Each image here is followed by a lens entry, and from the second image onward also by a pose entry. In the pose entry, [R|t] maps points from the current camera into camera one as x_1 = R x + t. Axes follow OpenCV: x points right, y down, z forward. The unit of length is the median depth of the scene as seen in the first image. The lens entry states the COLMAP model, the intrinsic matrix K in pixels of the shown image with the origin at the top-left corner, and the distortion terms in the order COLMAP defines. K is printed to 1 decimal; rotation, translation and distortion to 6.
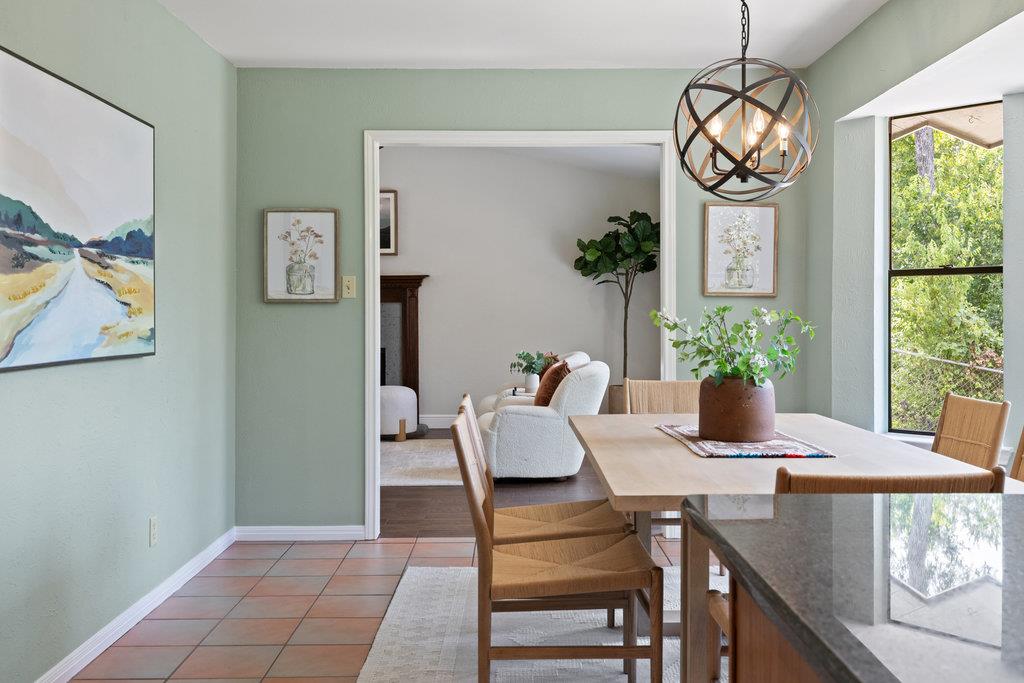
lens RADIAL K [[1011.4, 0, 534.2], [0, 1011.4, 303.2], [0, 0, 1]] dist [0.020806, 0.000000]
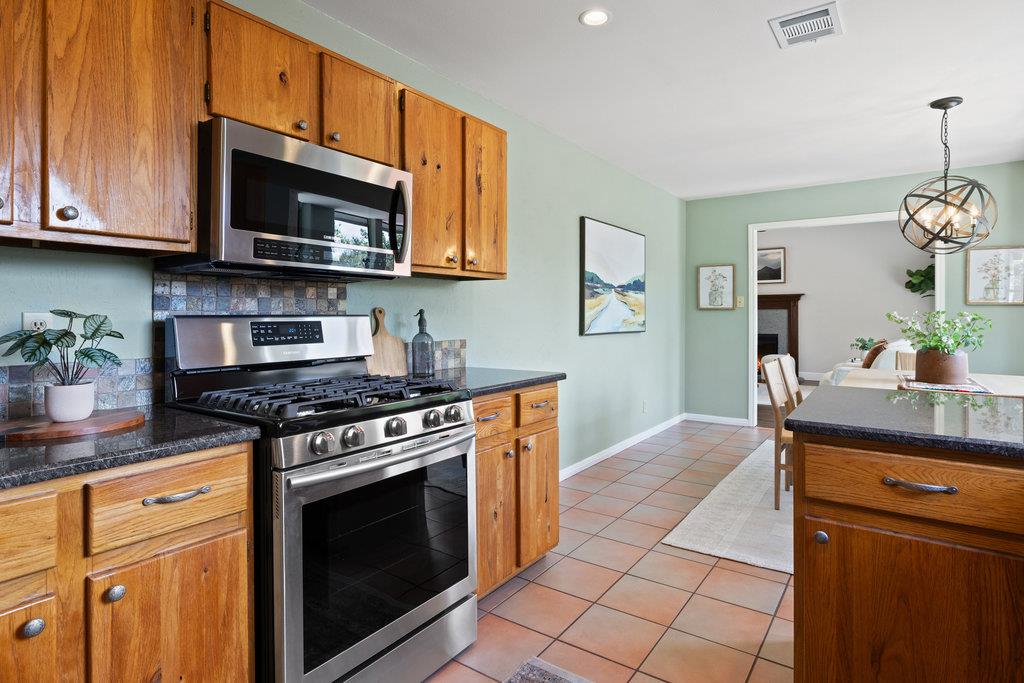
lens RADIAL K [[550.4, 0, 503.5], [0, 550.4, 317.4], [0, 0, 1]] dist [-0.006258, 0.003378]
pose [[0.799412, 0.005670, -0.600756, 0.133162], [0.002745, 0.999911, 0.013089, -0.000573], [0.600776, -0.012112, 0.799325, -0.226224]]
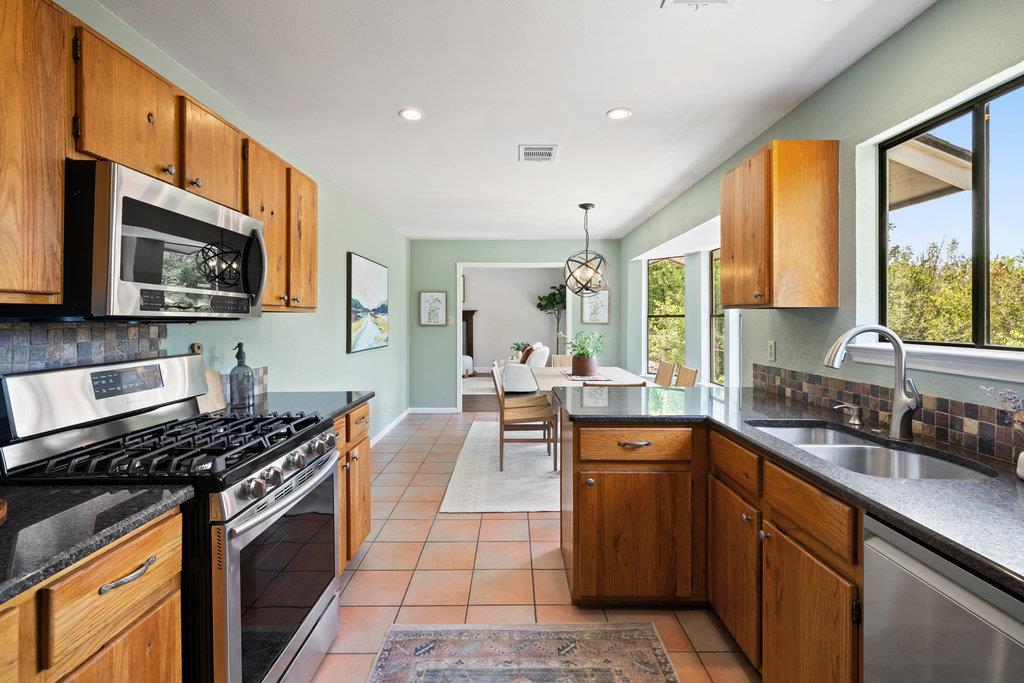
lens RADIAL K [[471.0, 0, 511.4], [0, 471.0, 319.8], [0, 0, 1]] dist [0.001030, 0.000464]
pose [[0.999731, 0.001163, -0.023144, 0.010809], [-0.000958, 0.999960, 0.008876, -0.036392], [0.023153, -0.008851, 0.999693, -0.339457]]
